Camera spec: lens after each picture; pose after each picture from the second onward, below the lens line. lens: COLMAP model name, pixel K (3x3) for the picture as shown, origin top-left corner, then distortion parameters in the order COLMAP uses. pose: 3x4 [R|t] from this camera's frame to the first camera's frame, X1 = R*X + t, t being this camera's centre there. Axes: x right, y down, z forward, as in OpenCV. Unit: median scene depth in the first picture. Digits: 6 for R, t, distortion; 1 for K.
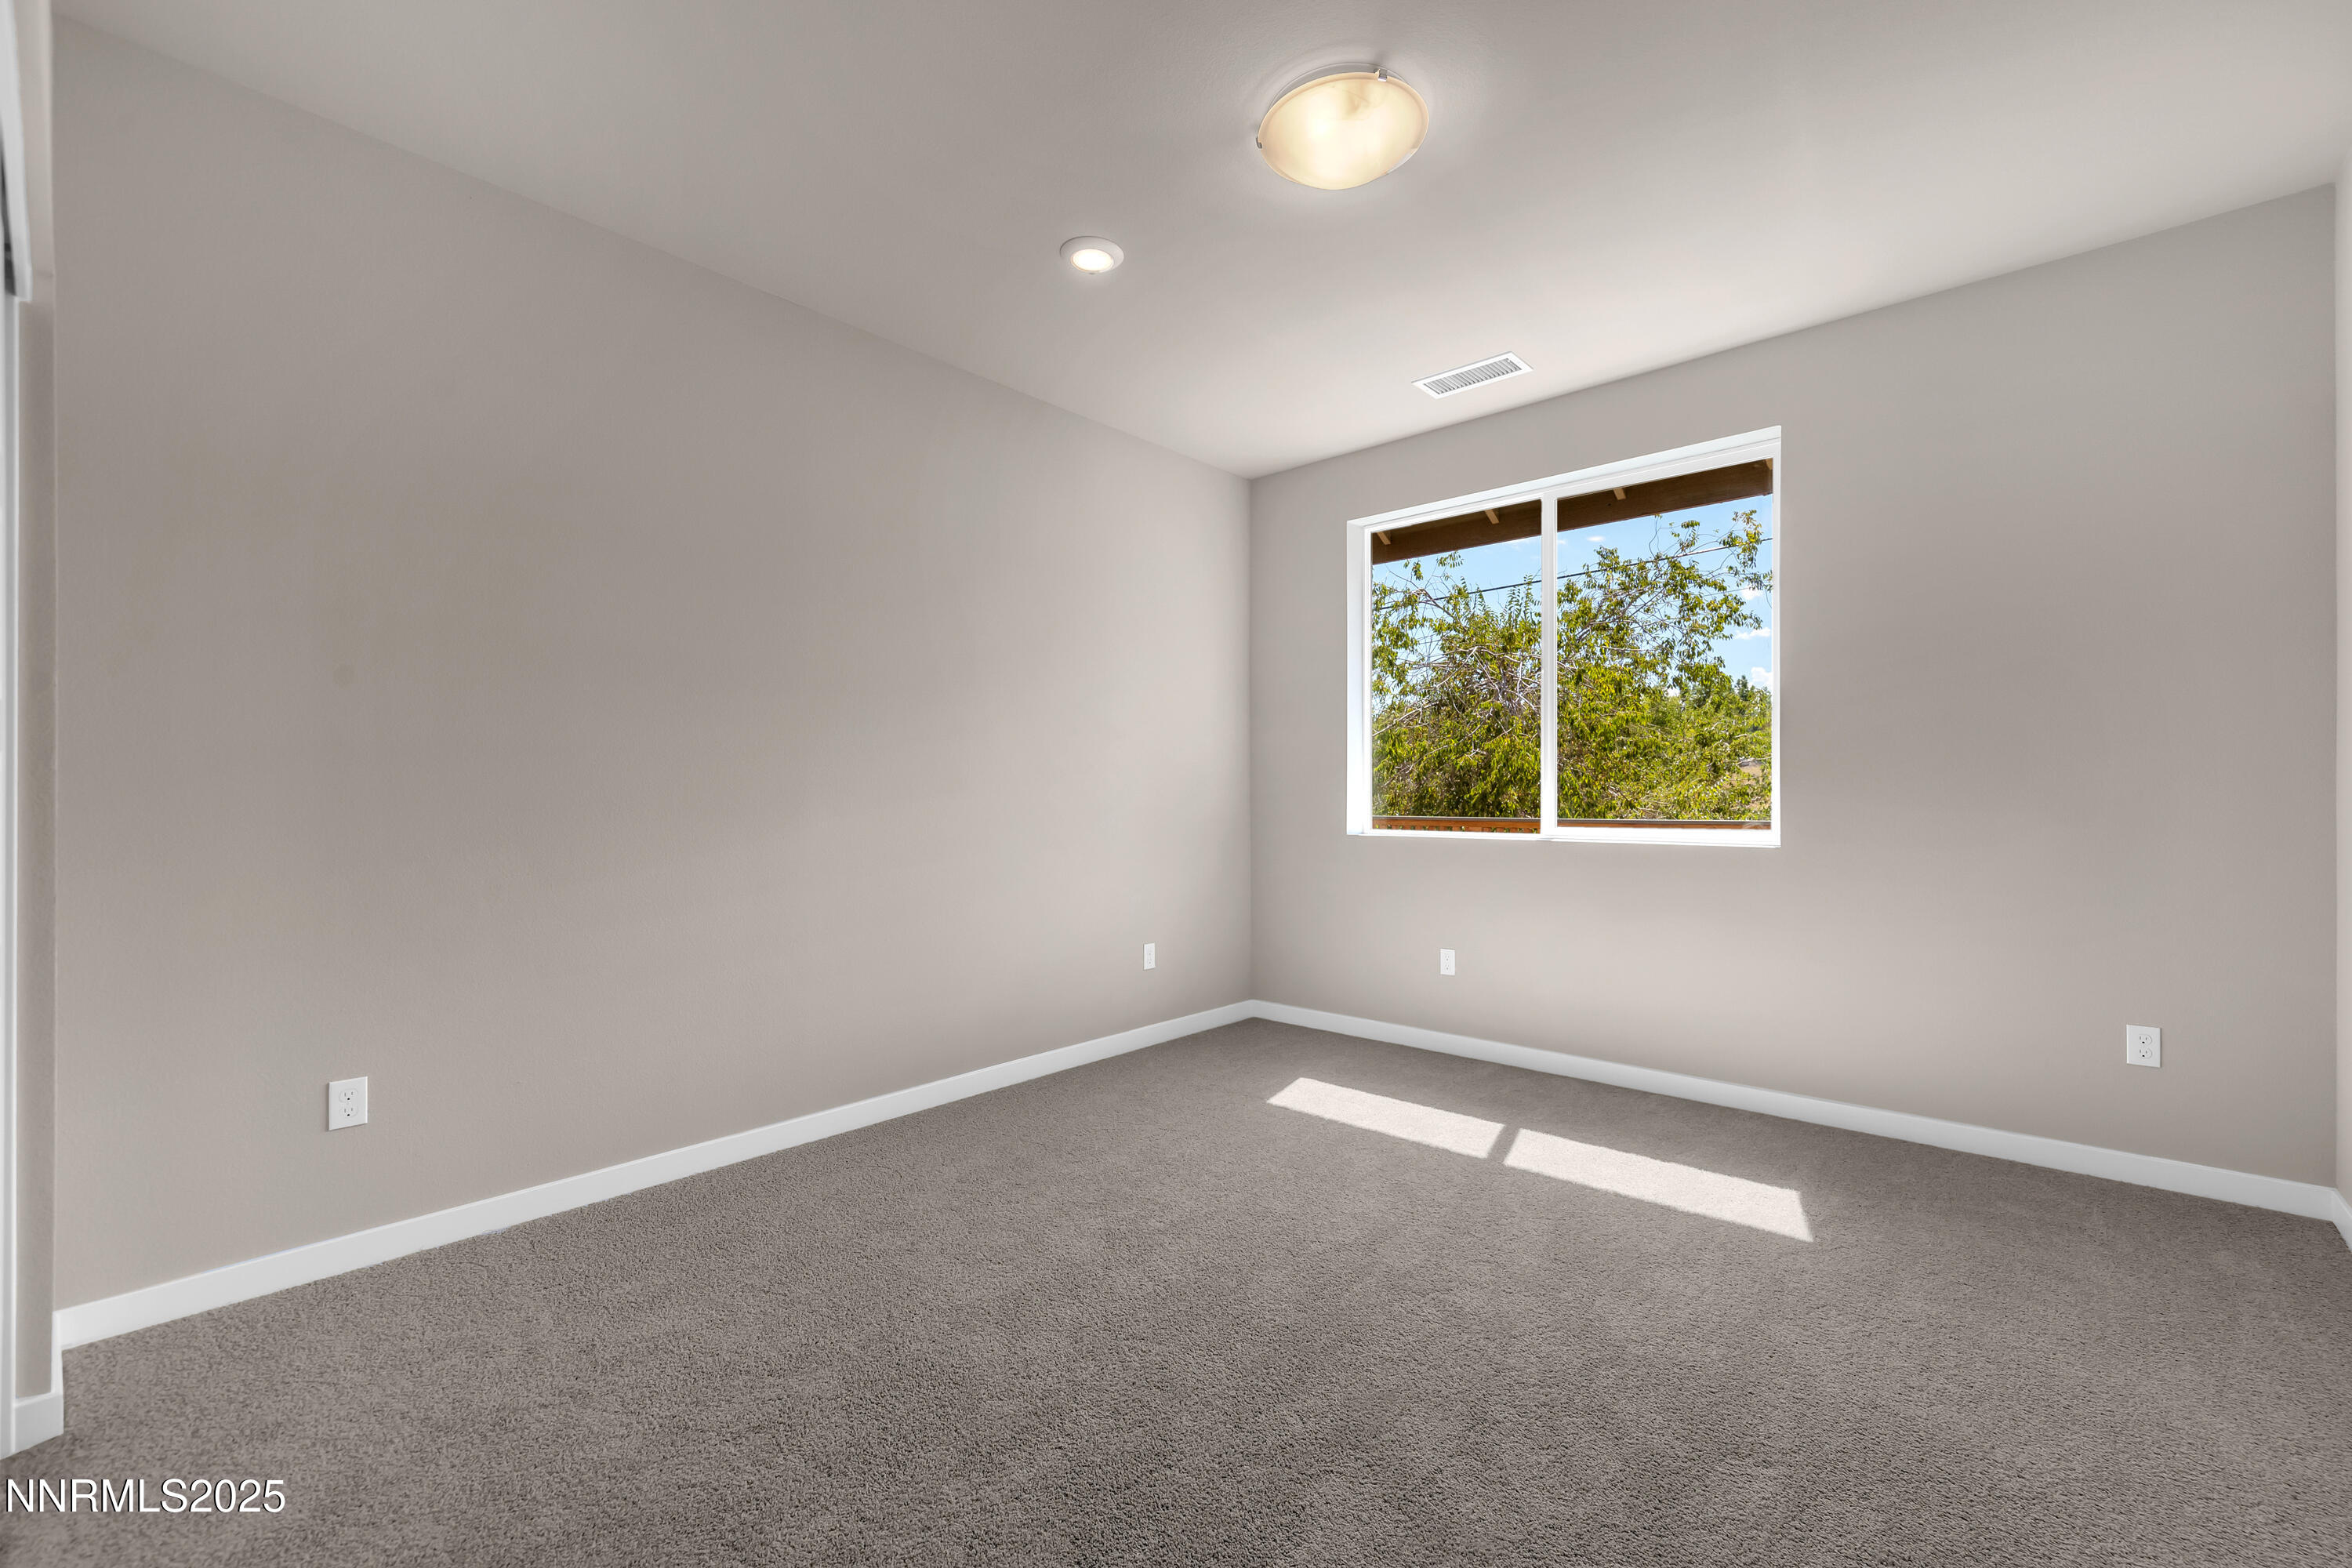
lens RADIAL K [[975.0, 0, 1191.1], [0, 975.0, 785.1], [0, 0, 1]] dist [0.018698, 0.000188]
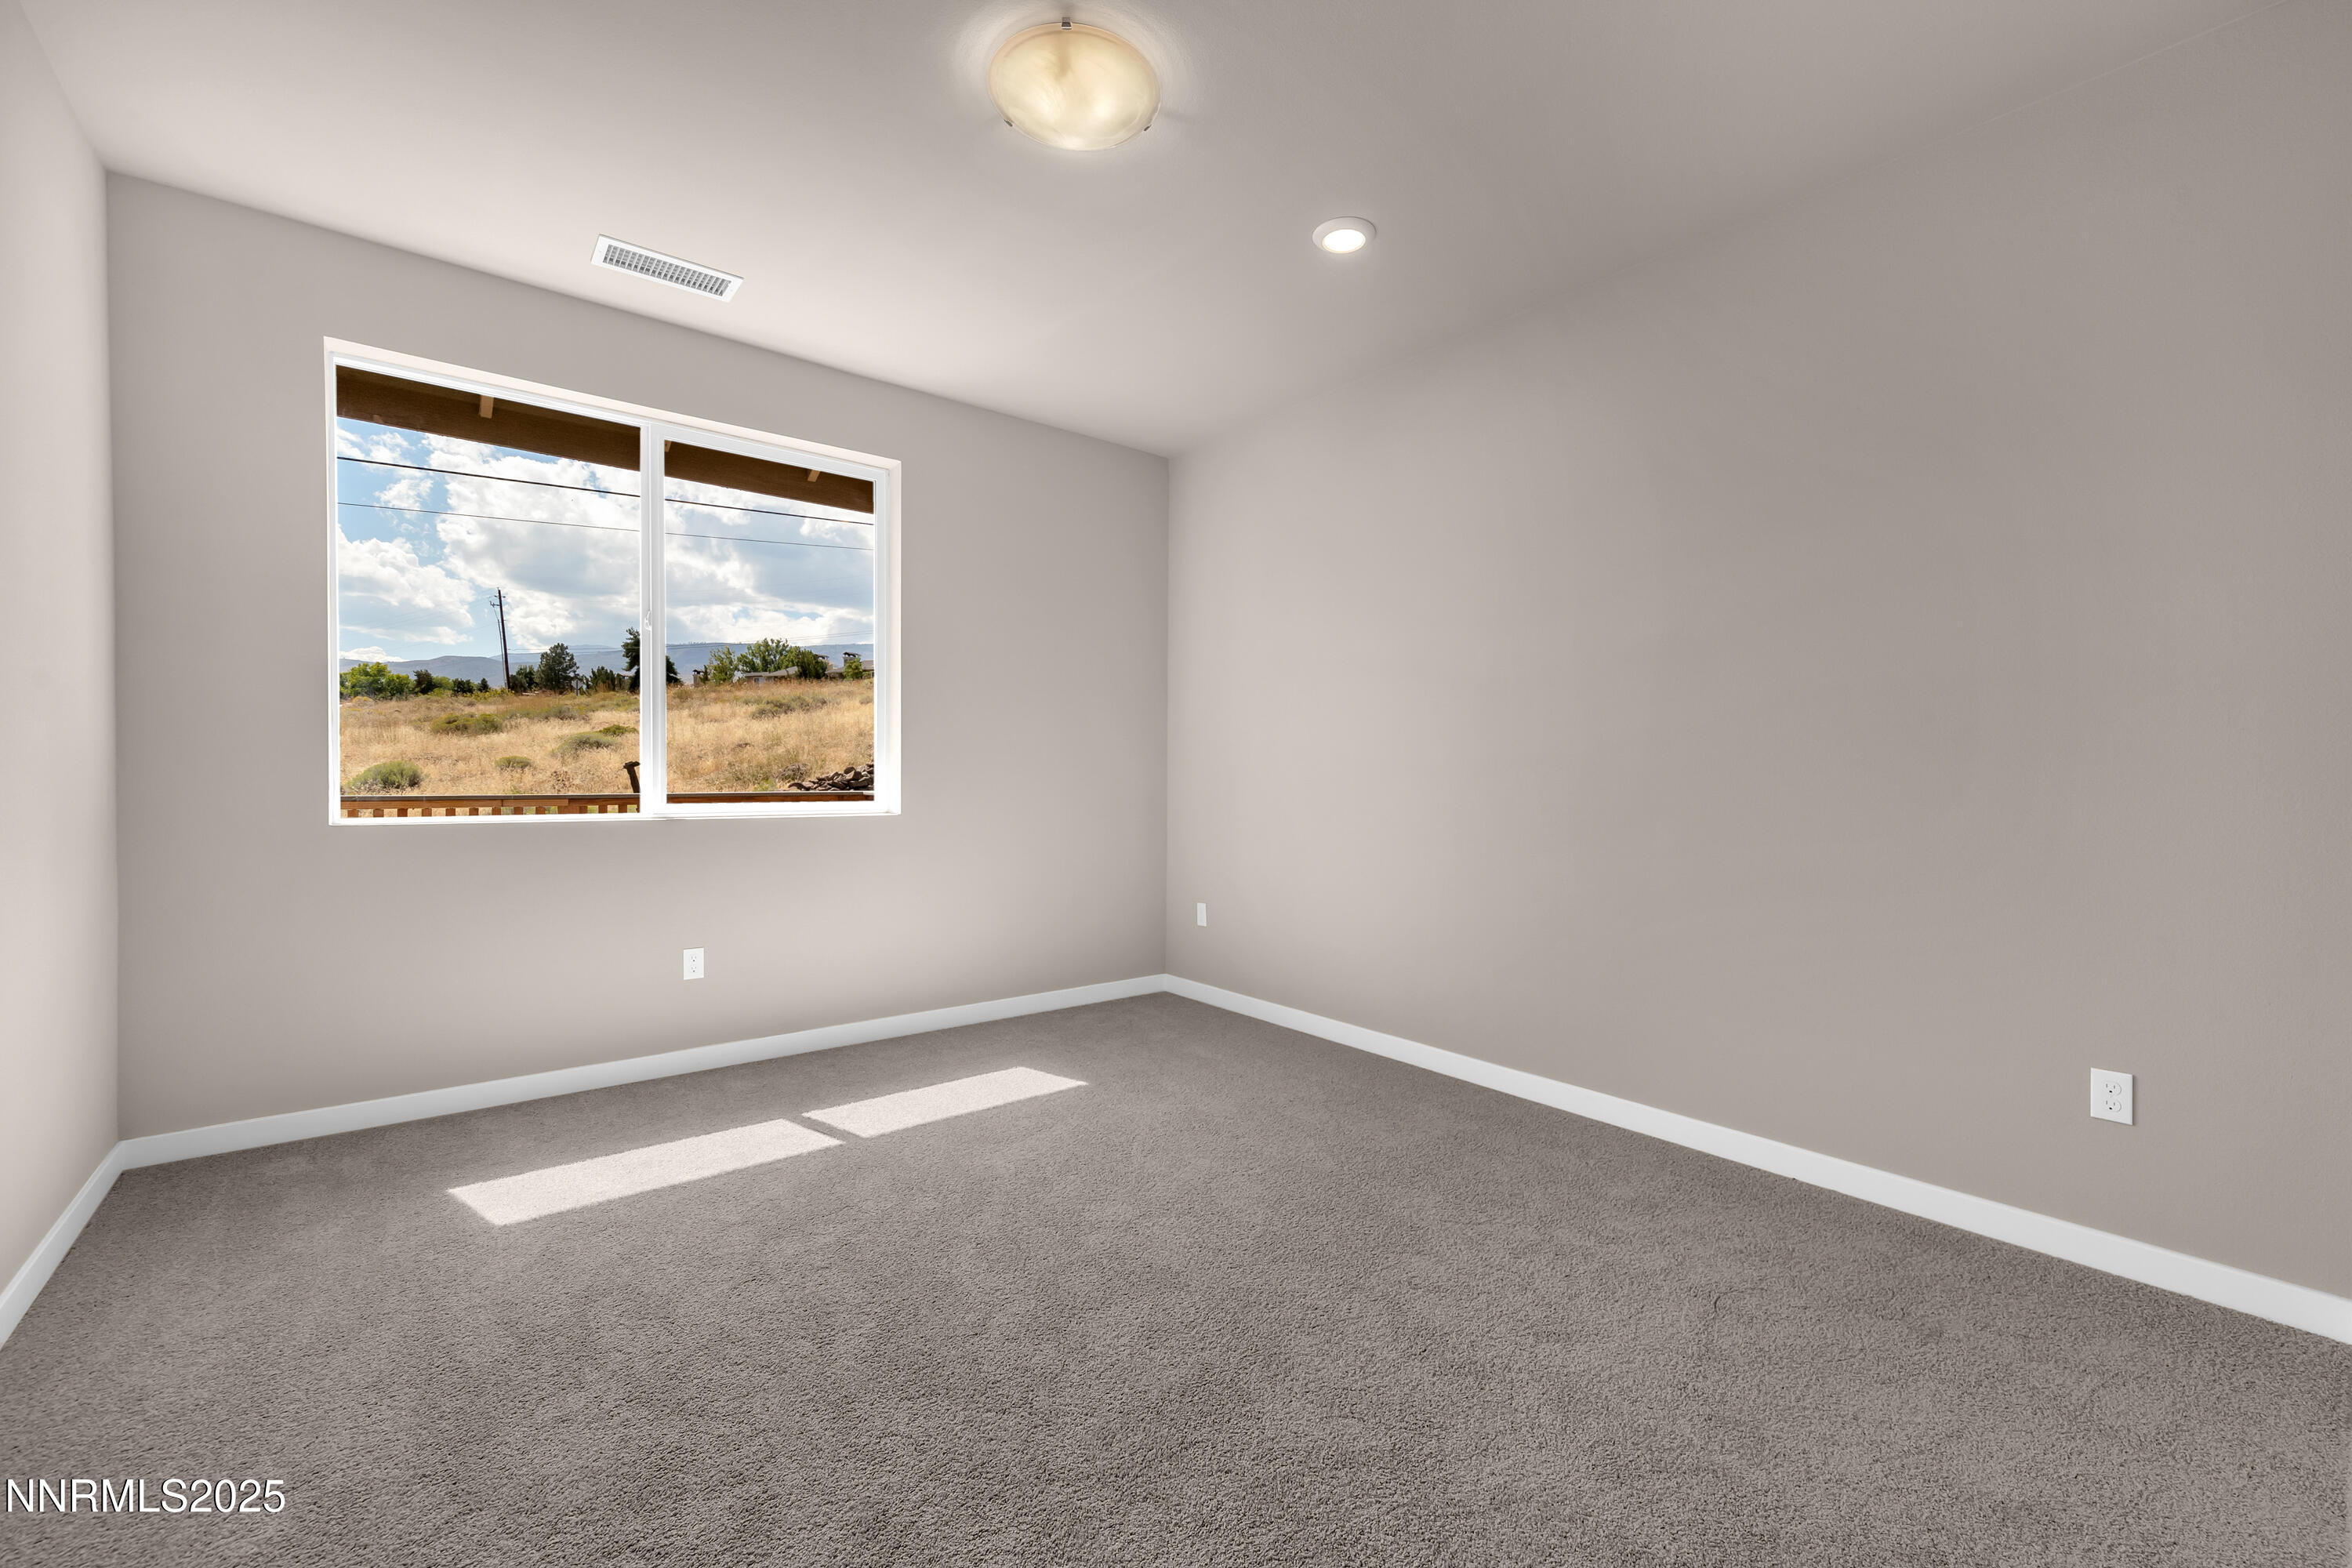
lens RADIAL K [[975.0, 0, 1197.1], [0, 975.0, 790.6], [0, 0, 1]] dist [0.018698, 0.000188]
pose [[0.168558, -0.016247, 0.985558, -0.467139], [-0.018585, 0.999634, 0.019658, 0.003533], [-0.985517, -0.021630, 0.168194, 0.391188]]
